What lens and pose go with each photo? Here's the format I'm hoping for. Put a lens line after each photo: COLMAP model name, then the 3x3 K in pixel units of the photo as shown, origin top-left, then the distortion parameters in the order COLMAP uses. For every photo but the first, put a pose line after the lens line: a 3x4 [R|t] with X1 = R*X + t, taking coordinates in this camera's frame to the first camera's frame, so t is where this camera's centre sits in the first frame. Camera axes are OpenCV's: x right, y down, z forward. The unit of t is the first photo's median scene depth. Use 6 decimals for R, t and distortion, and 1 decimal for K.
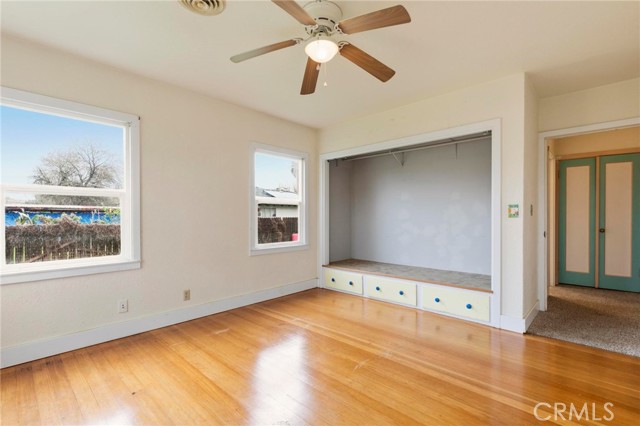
lens RADIAL K [[294.9, 0, 325.0], [0, 294.9, 215.4], [0, 0, 1]] dist [0.004056, -0.000622]
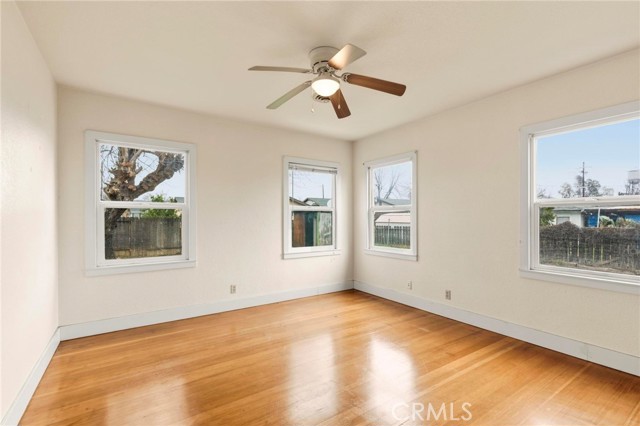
lens RADIAL K [[294.9, 0, 324.2], [0, 294.9, 215.2], [0, 0, 1]] dist [0.004056, -0.000622]
pose [[-0.224907, -0.005245, -0.974366, 0.739409], [0.003564, 0.999974, -0.006206, -0.024577], [0.974374, -0.004869, -0.224883, 0.814279]]
